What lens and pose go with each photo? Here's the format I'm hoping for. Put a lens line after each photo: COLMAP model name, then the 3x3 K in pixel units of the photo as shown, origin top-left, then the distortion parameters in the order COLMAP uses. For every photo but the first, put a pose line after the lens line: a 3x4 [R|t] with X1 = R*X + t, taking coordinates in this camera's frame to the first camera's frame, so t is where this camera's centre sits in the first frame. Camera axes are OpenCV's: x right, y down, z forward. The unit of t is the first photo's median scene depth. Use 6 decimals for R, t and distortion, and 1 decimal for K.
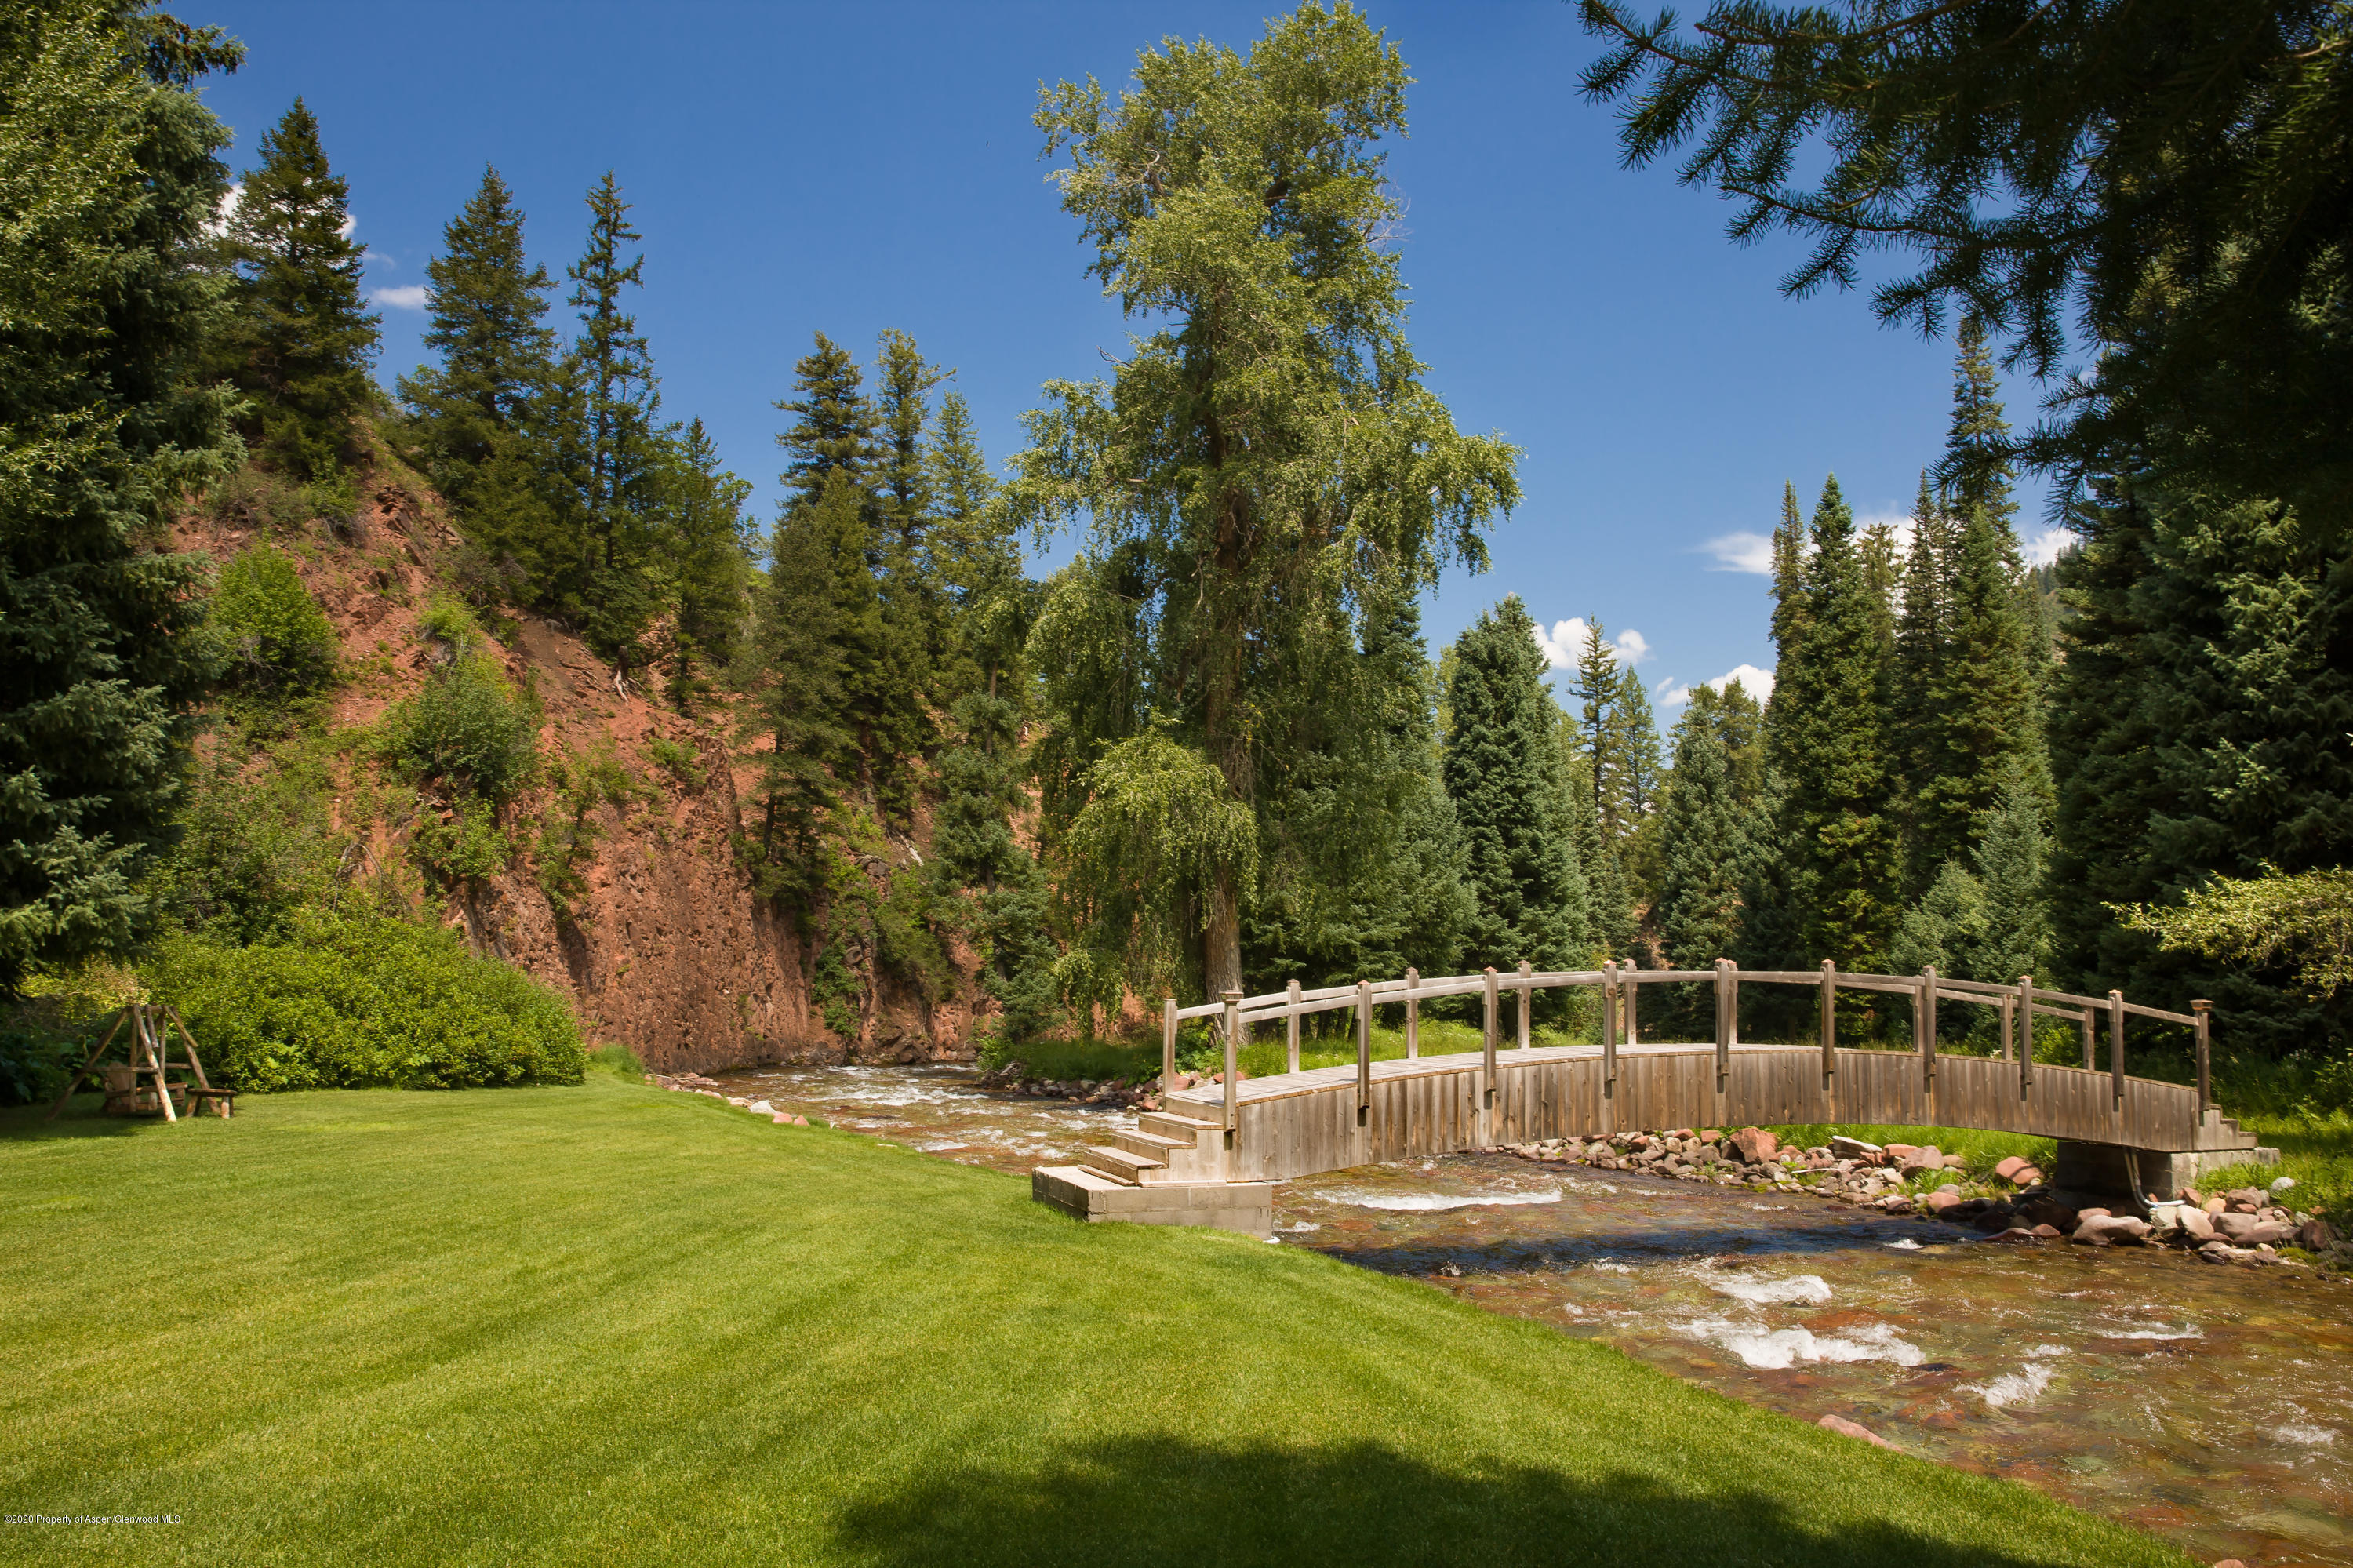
lens RADIAL K [[1823.7, 0, 1079.1], [0, 1823.7, 781.4], [0, 0, 1]] dist [-0.074567, 0.090527]
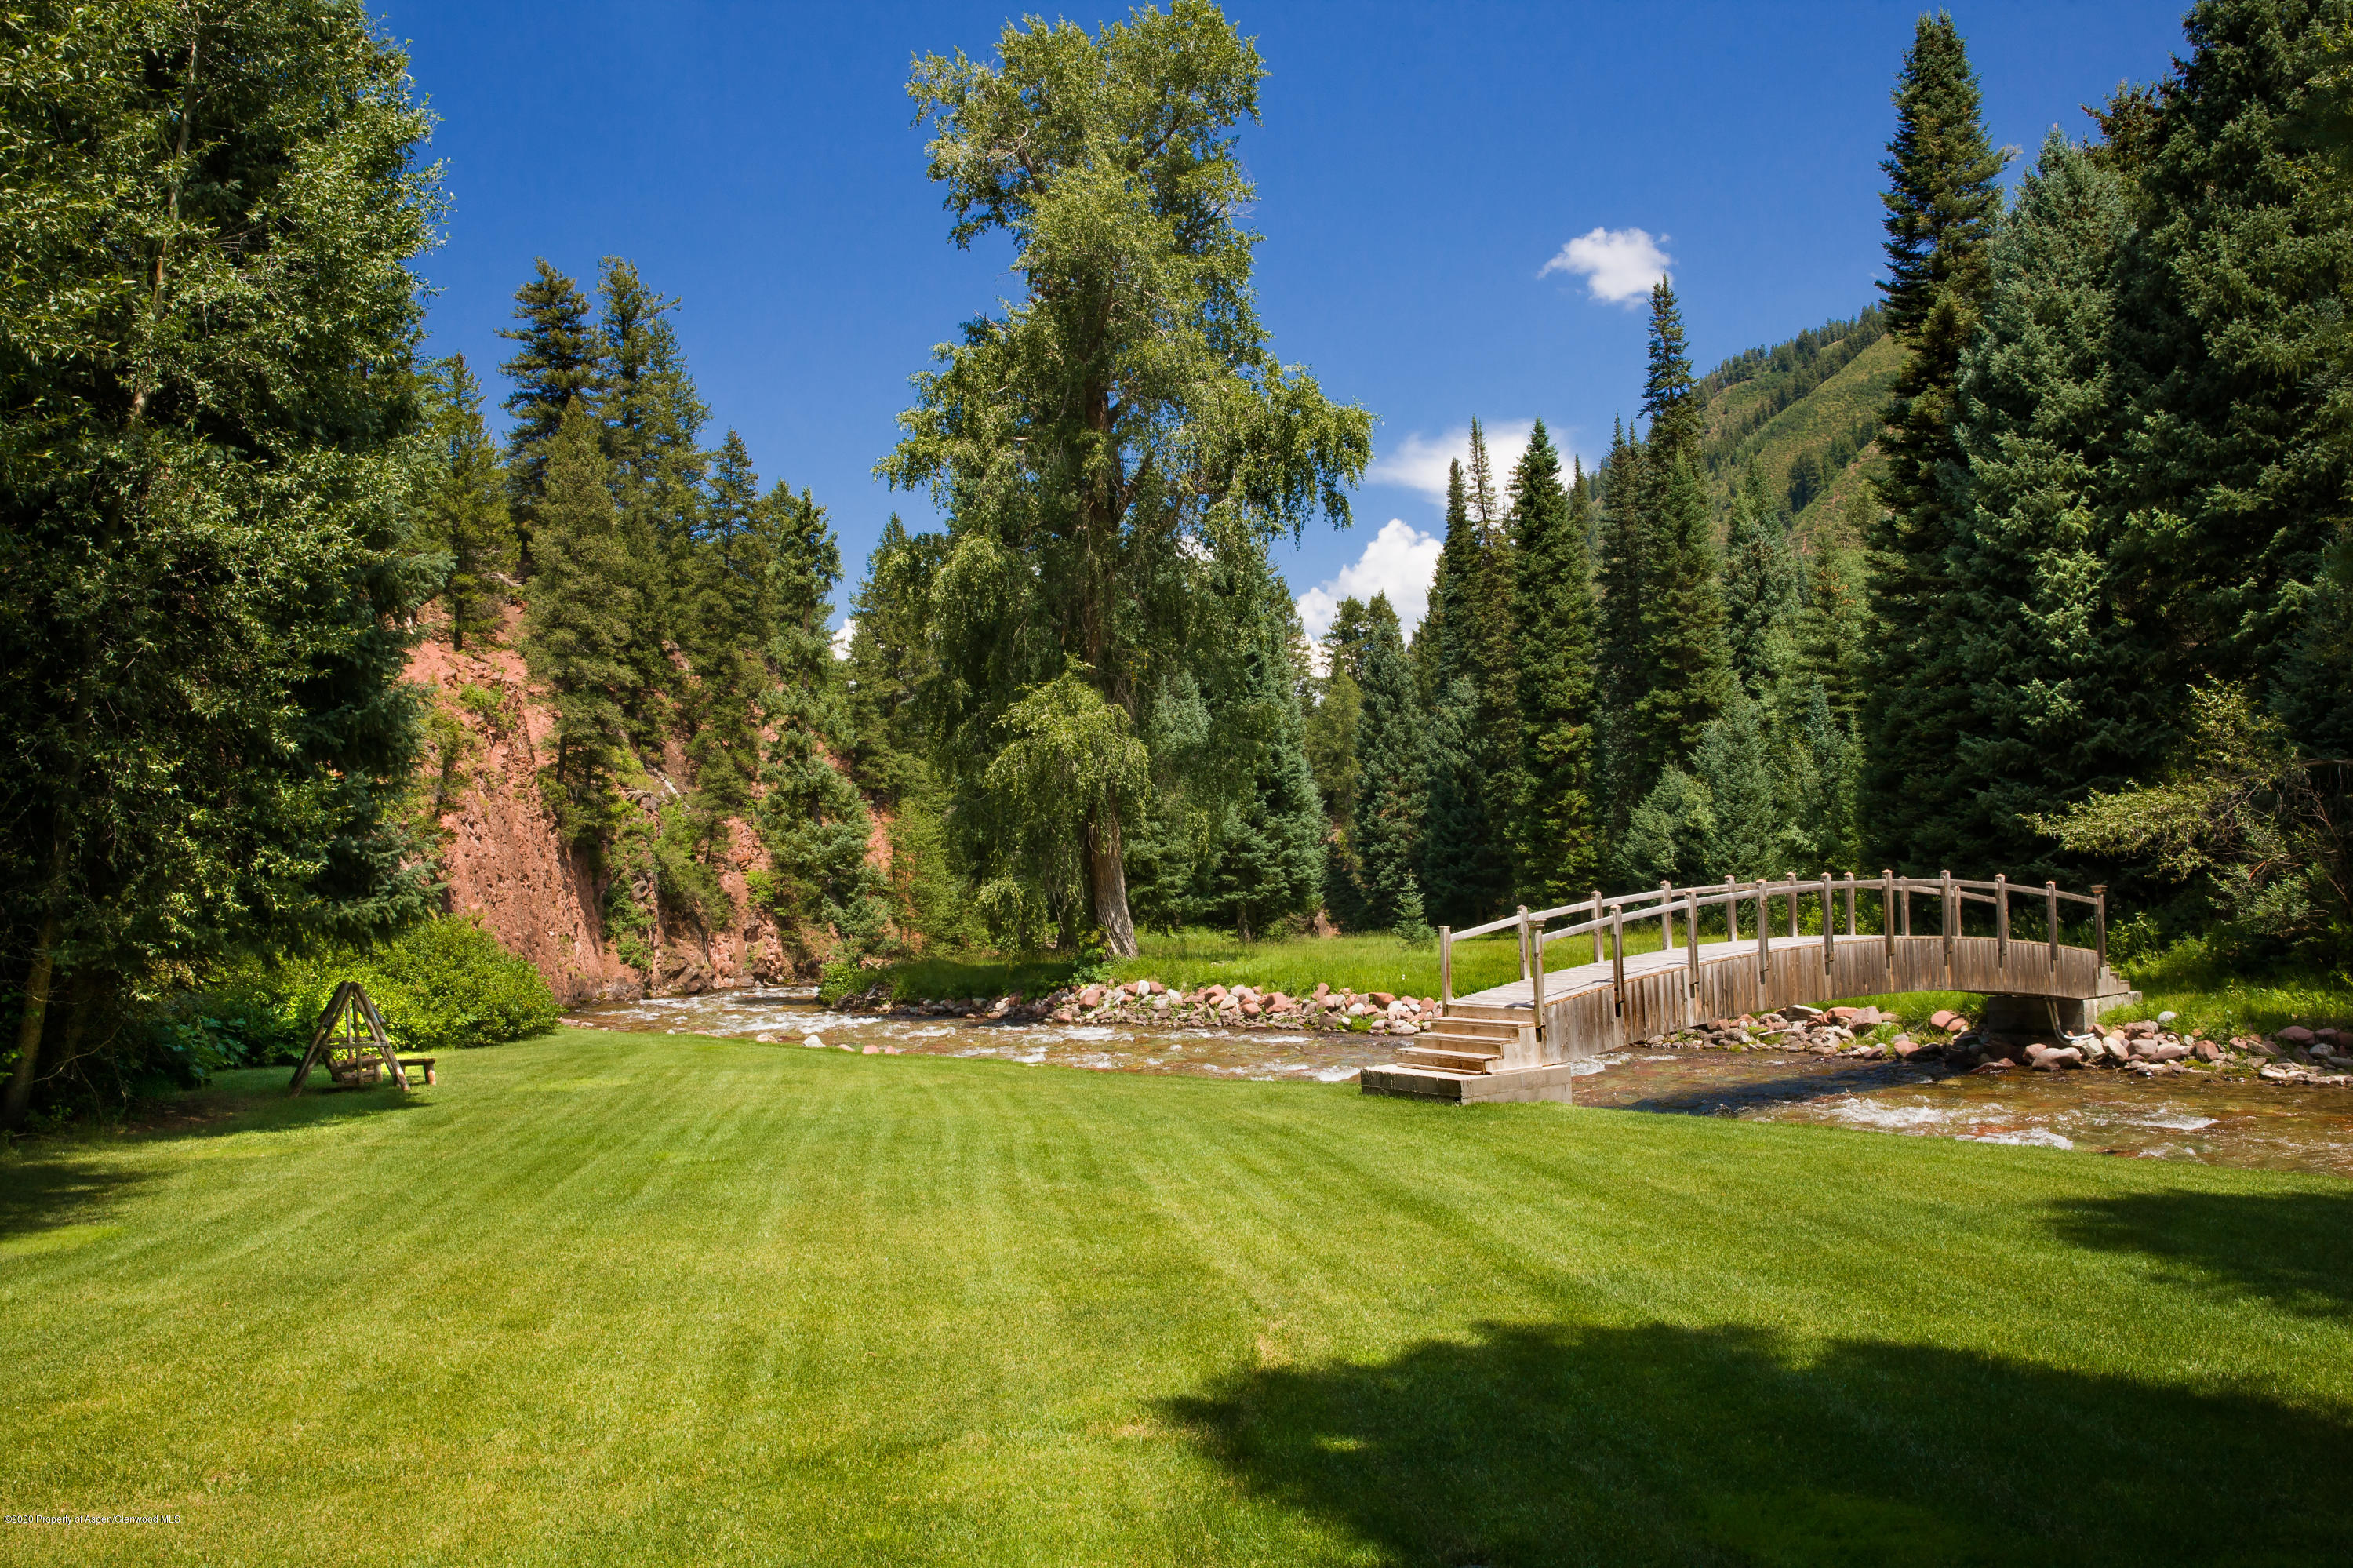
lens RADIAL K [[1823.7, 0, 1079.1], [0, 1823.7, 781.4], [0, 0, 1]] dist [-0.074567, 0.090527]
pose [[0.974833, -0.036726, 0.219891, -0.134527], [0.025693, 0.998273, 0.052827, -0.015185], [-0.221452, -0.045847, 0.974093, -0.044937]]
